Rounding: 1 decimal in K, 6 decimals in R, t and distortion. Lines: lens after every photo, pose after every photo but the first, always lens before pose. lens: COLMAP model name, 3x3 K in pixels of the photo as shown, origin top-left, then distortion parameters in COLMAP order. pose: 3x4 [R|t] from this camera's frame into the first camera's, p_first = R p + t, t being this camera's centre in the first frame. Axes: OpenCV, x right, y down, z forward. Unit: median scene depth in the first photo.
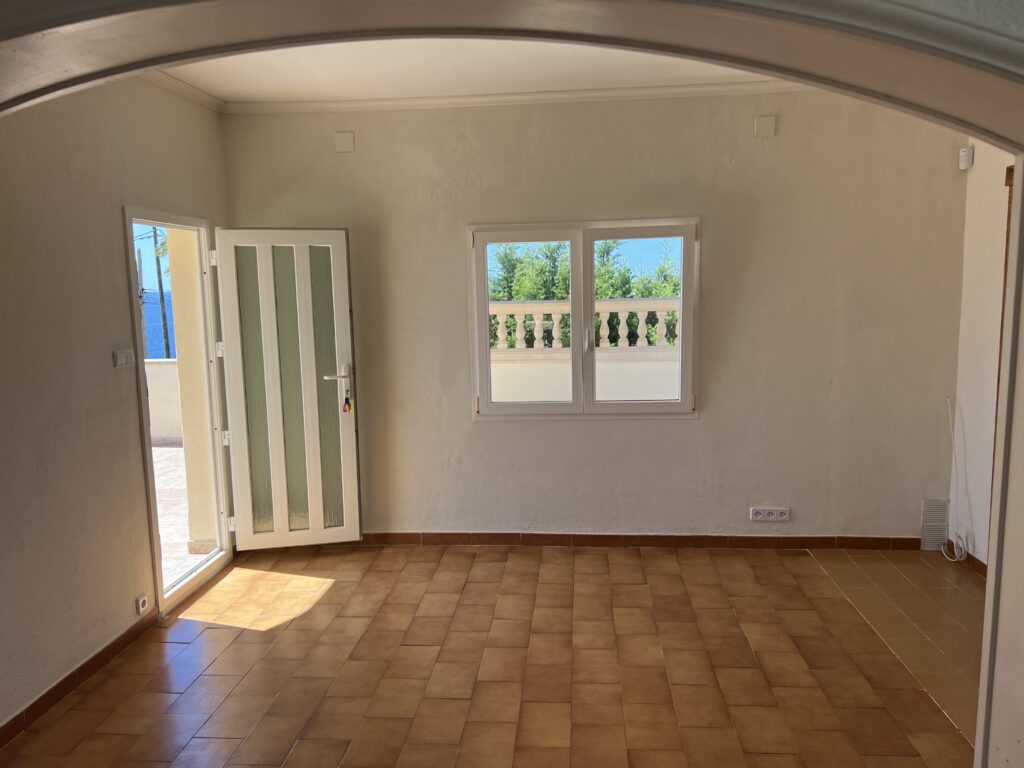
lens RADIAL K [[759.2, 0, 515.6], [0, 759.2, 363.9], [0, 0, 1]] dist [-0.002671, -0.011899]
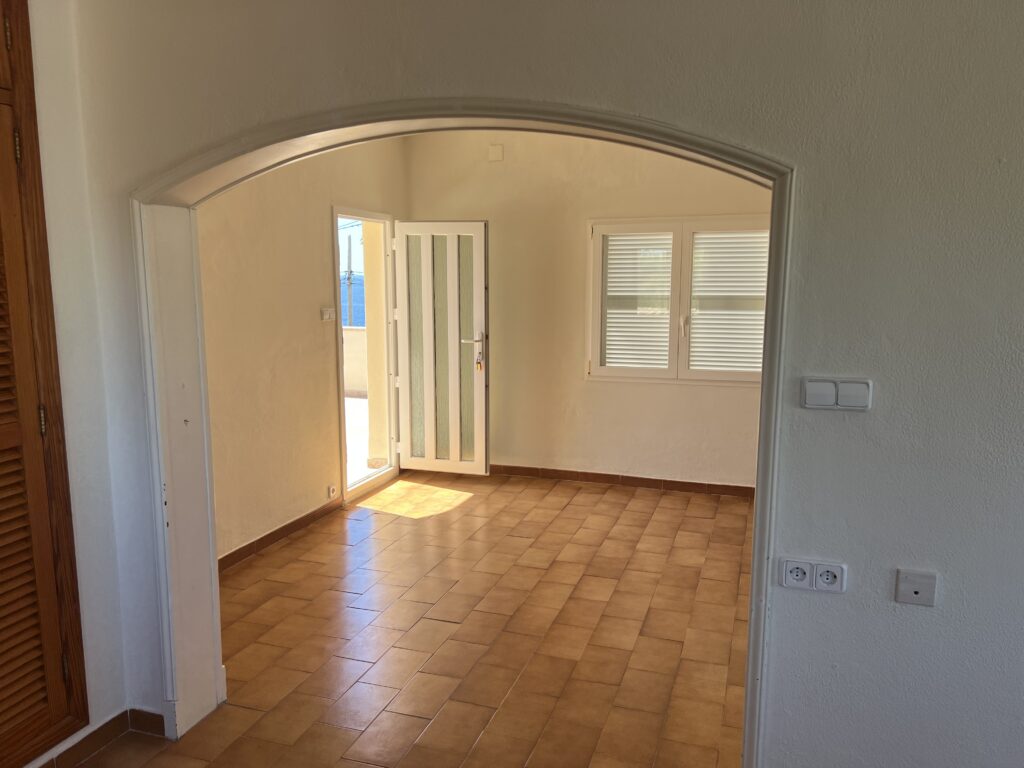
lens RADIAL K [[770.5, 0, 512.0], [0, 770.5, 384.0], [0, 0, 1]] dist [0.003531, -0.003671]
pose [[0.966690, 0.056942, -0.249536, 0.163959], [-0.049519, 0.998127, 0.035931, 0.049651], [0.251114, -0.022377, 0.967699, -0.276991]]
